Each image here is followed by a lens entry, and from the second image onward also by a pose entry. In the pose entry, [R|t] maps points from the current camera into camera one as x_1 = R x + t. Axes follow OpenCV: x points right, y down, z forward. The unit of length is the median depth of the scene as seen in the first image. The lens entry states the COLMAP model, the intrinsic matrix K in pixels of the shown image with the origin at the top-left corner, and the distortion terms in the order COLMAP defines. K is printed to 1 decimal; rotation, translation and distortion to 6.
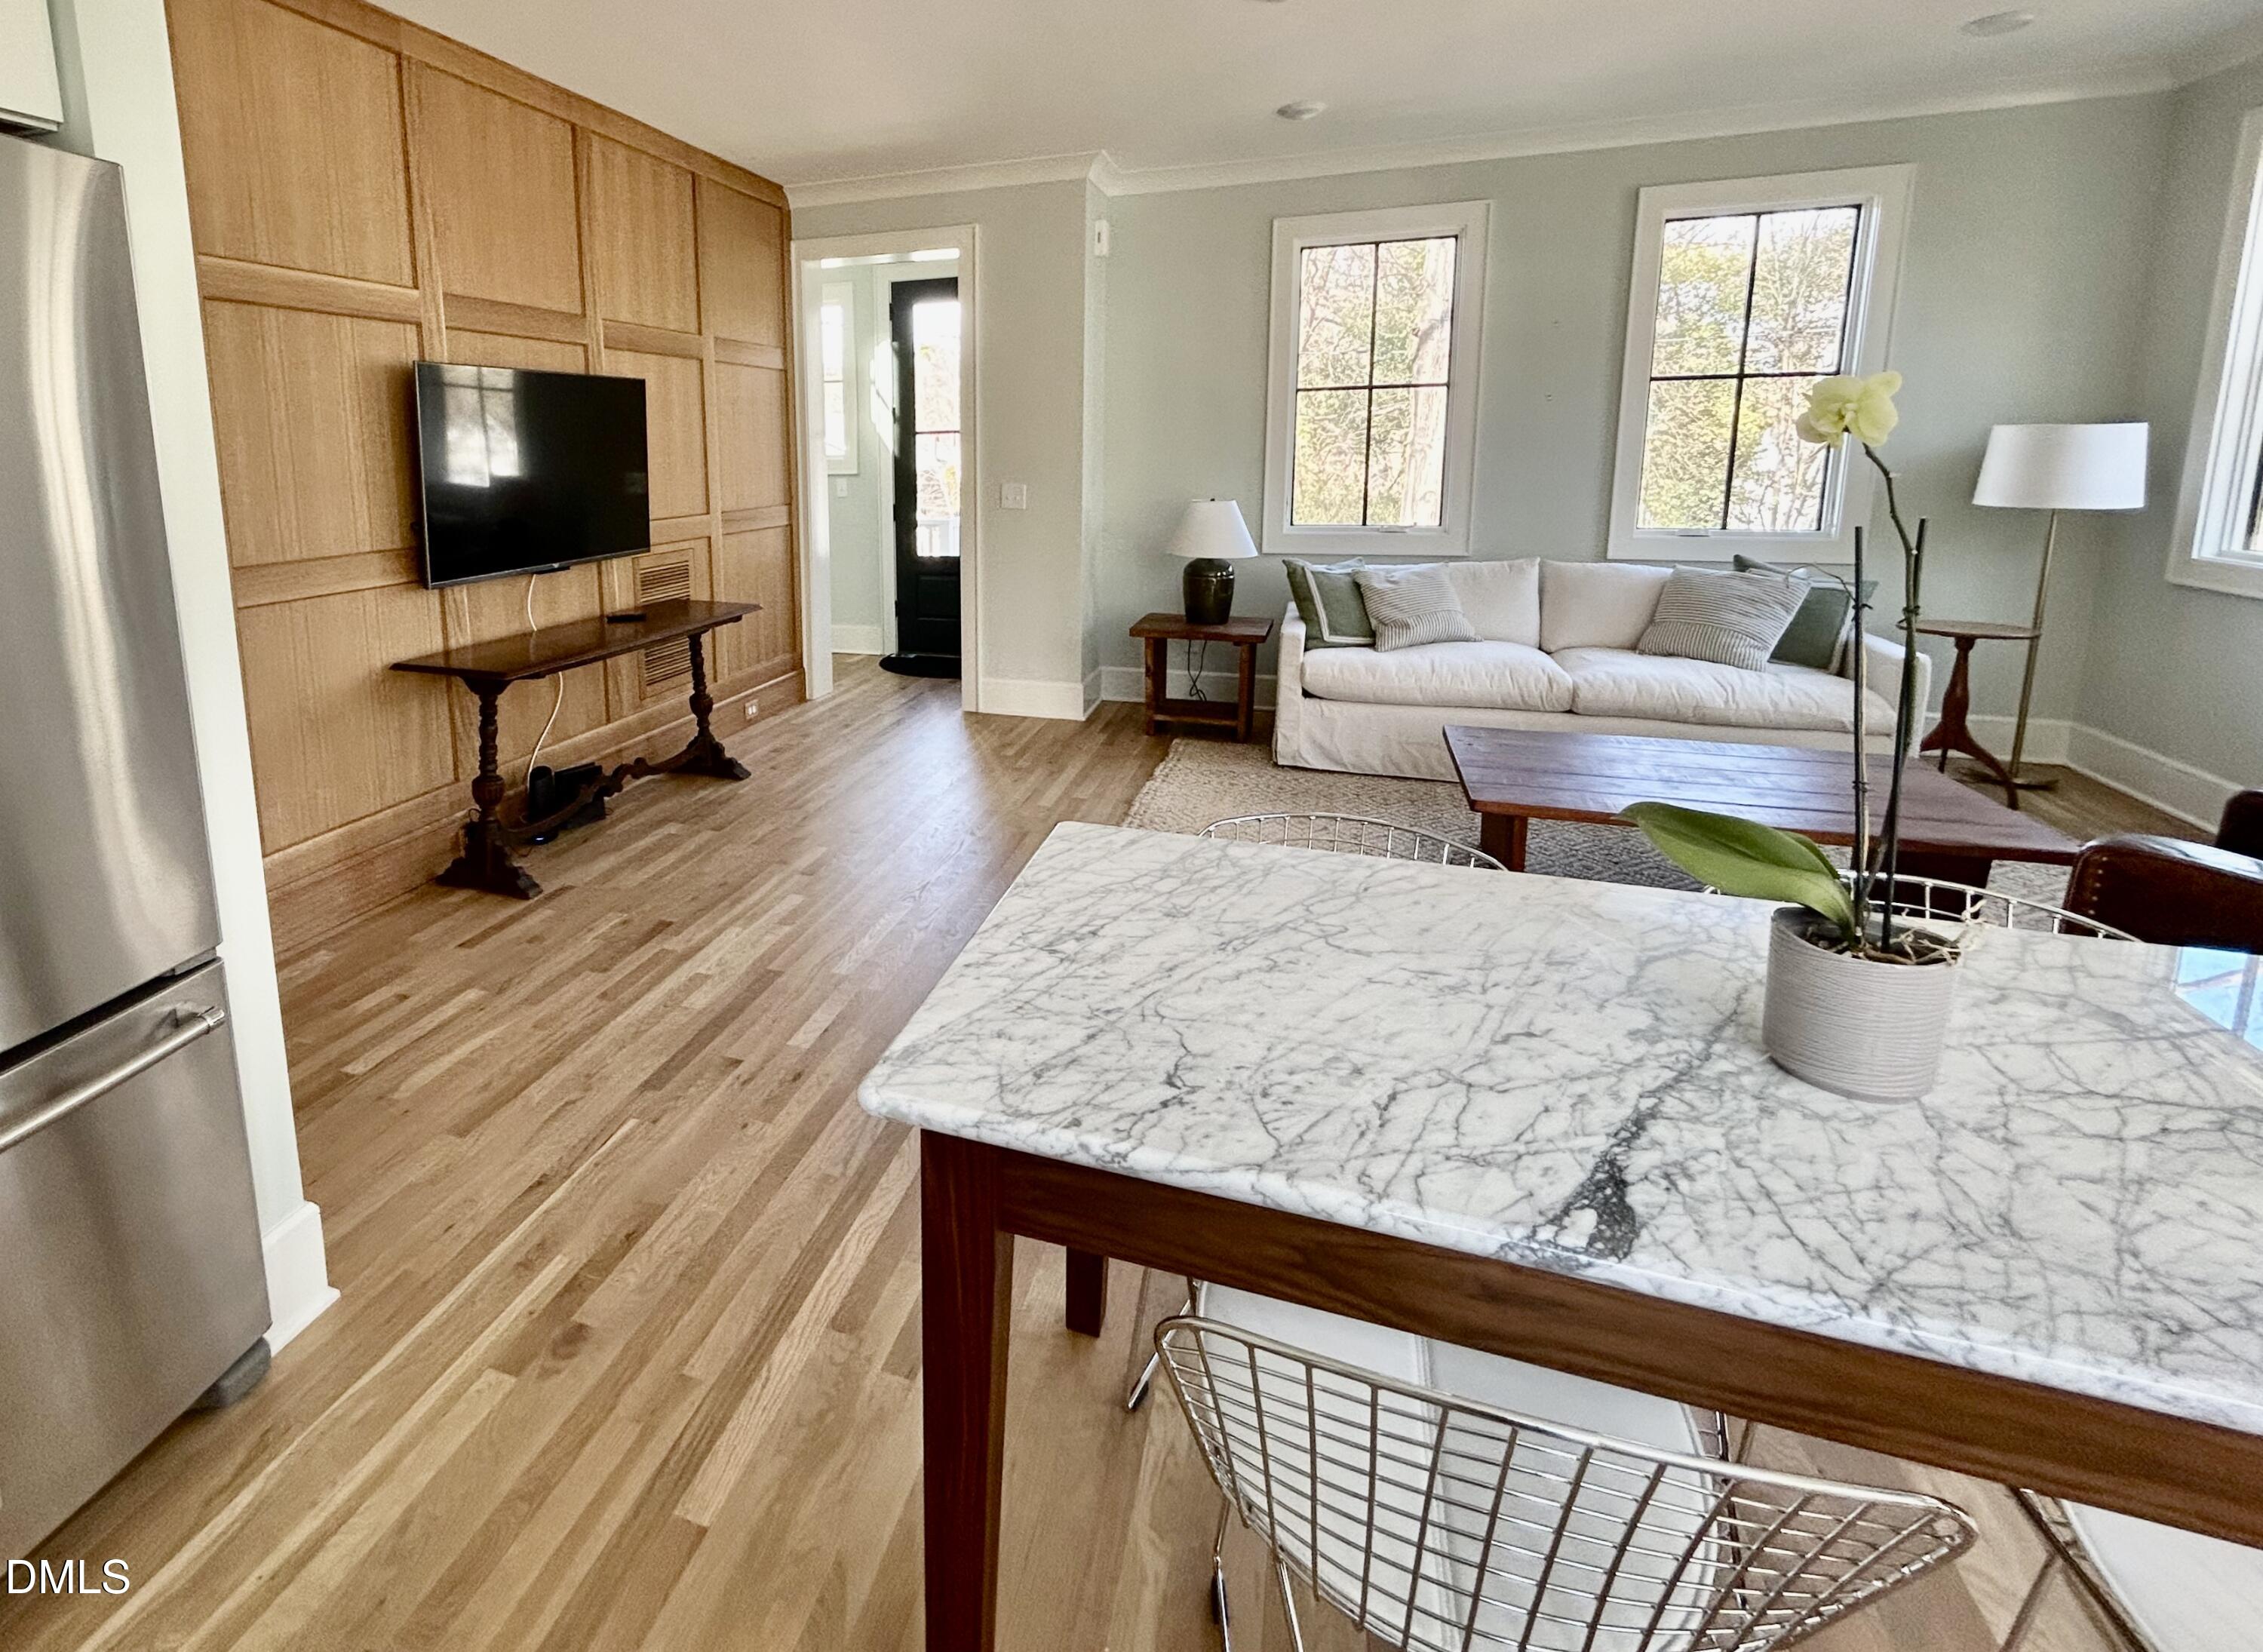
lens RADIAL K [[1146.0, 0, 1125.3], [0, 1146.0, 634.2], [0, 0, 1]] dist [-0.002188, -0.000090]
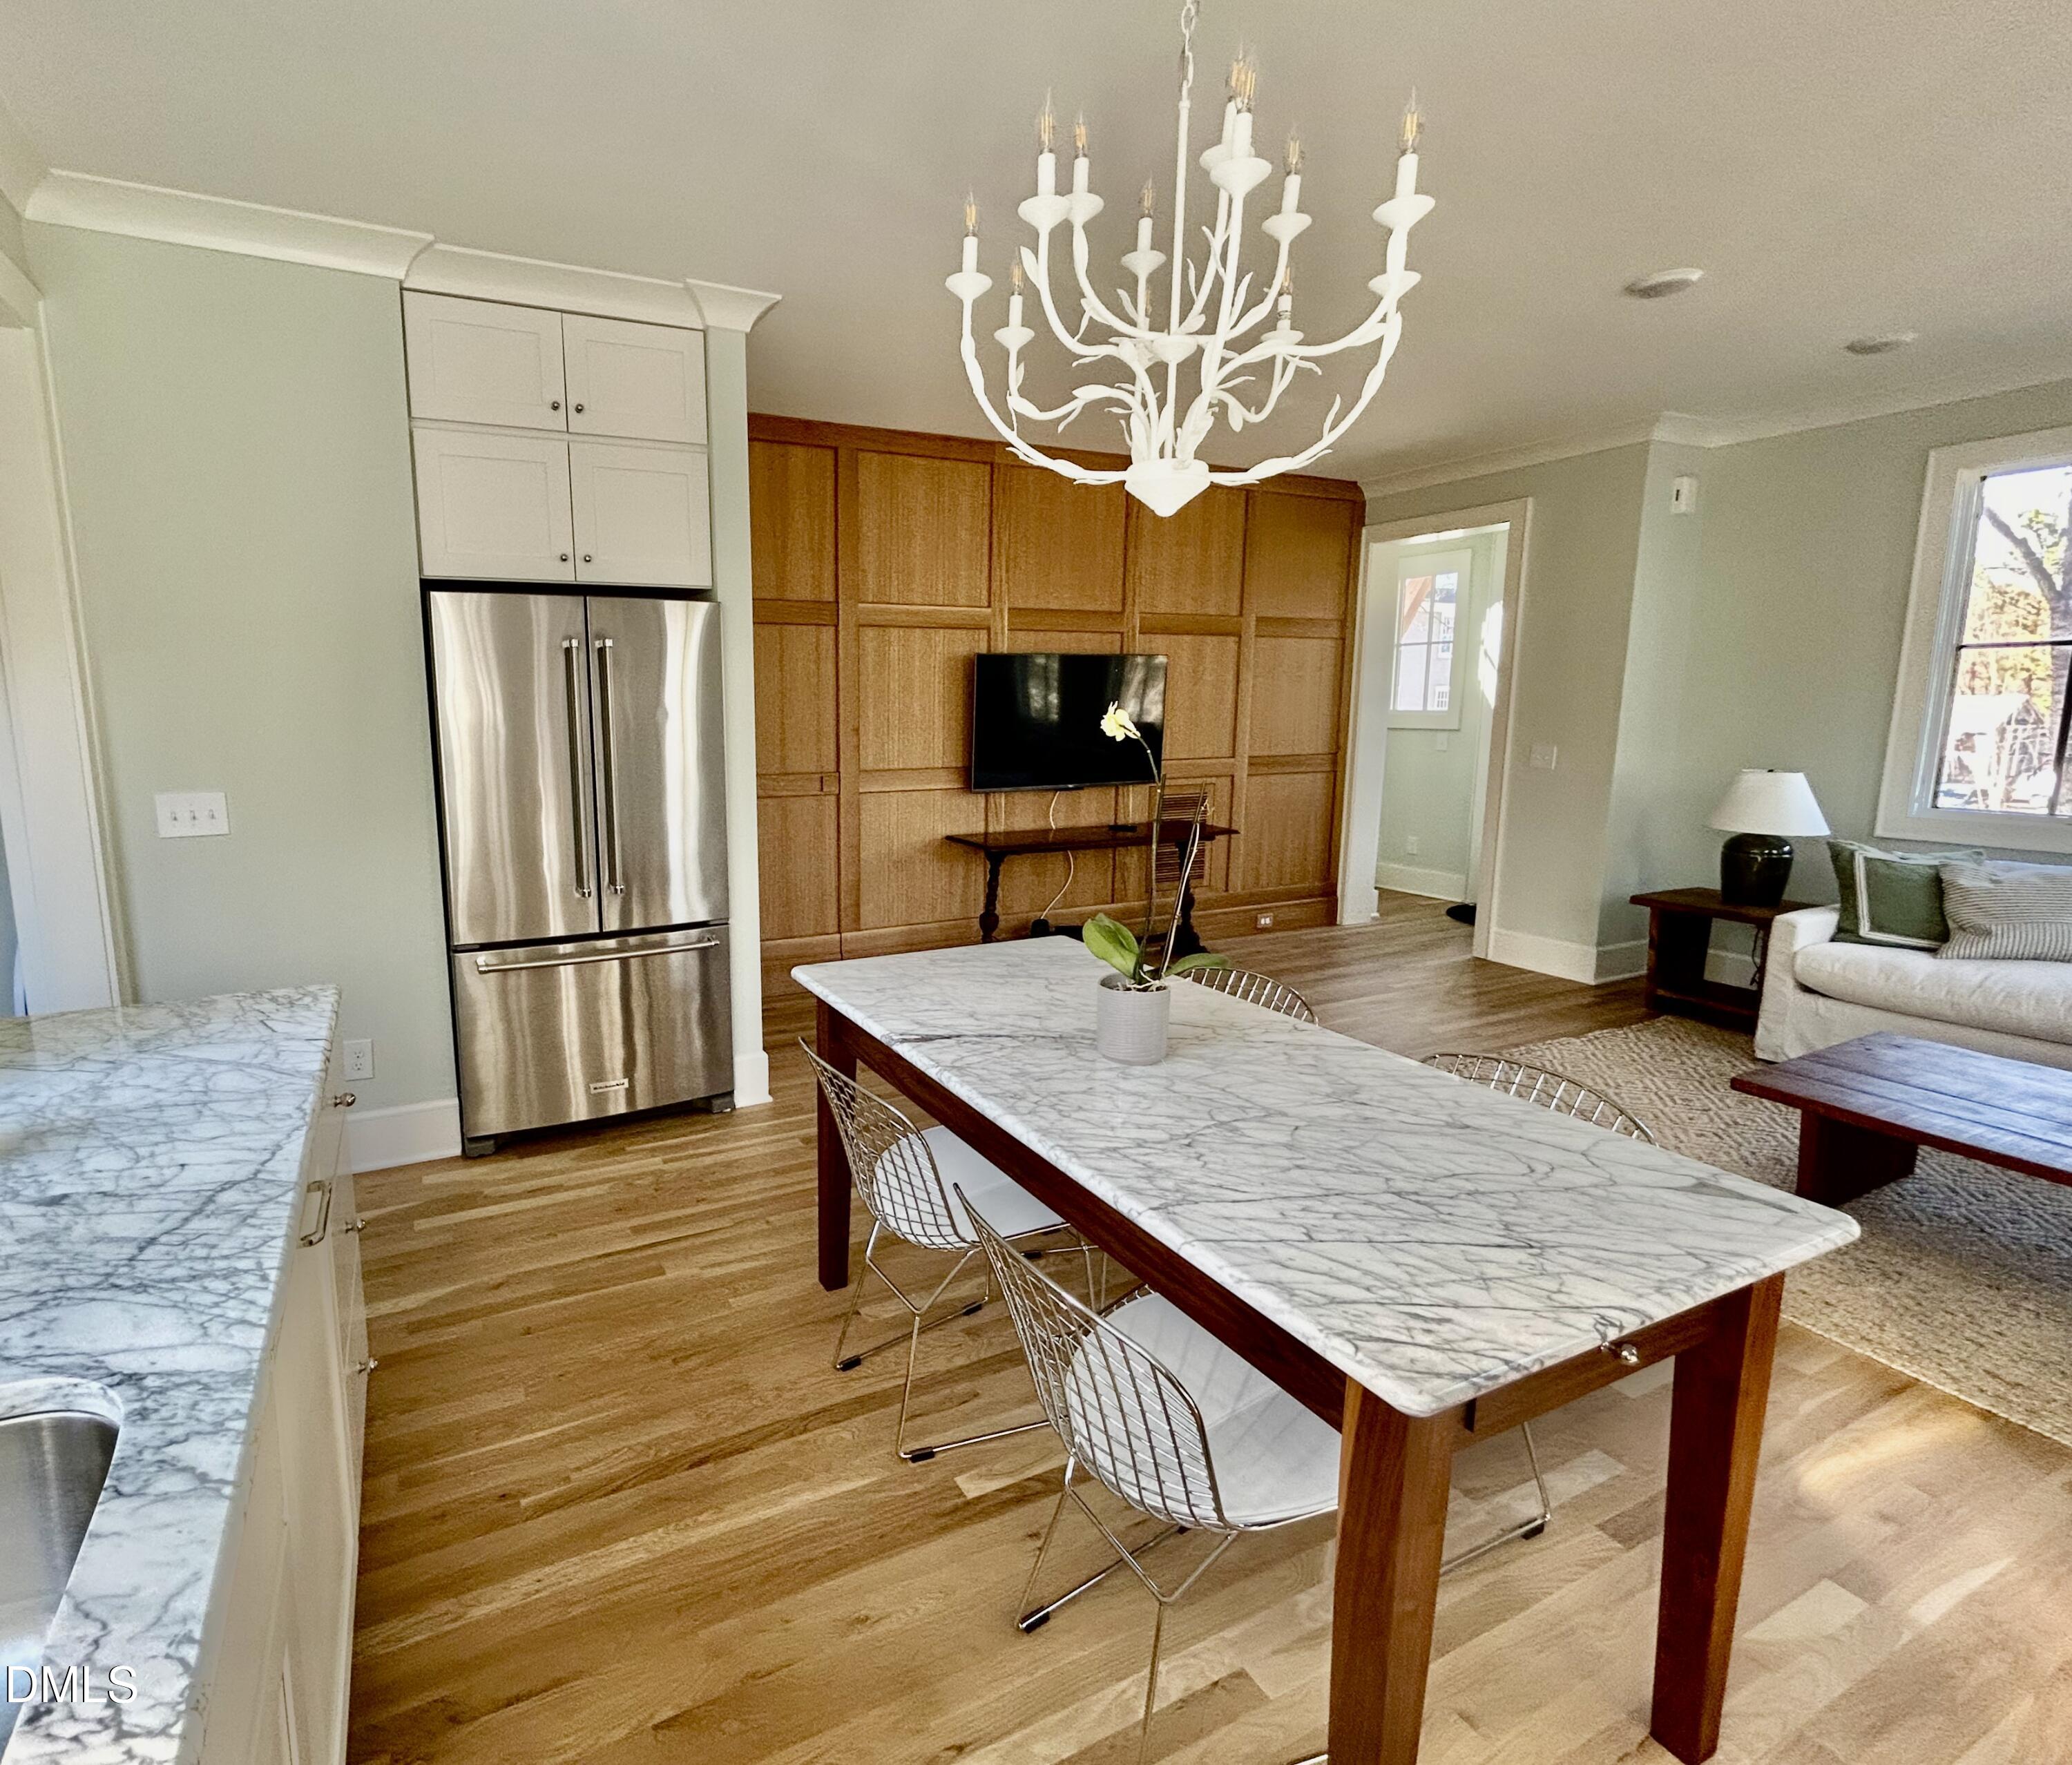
lens RADIAL K [[1151.4, 0, 1036.0], [0, 1151.4, 882.5], [0, 0, 1]] dist [-0.002191, -0.000496]
pose [[0.760791, 0.118500, -0.638087, 0.272437], [-0.119391, 0.991964, 0.041869, 0.003832], [0.637921, 0.044328, 0.768825, -0.099958]]
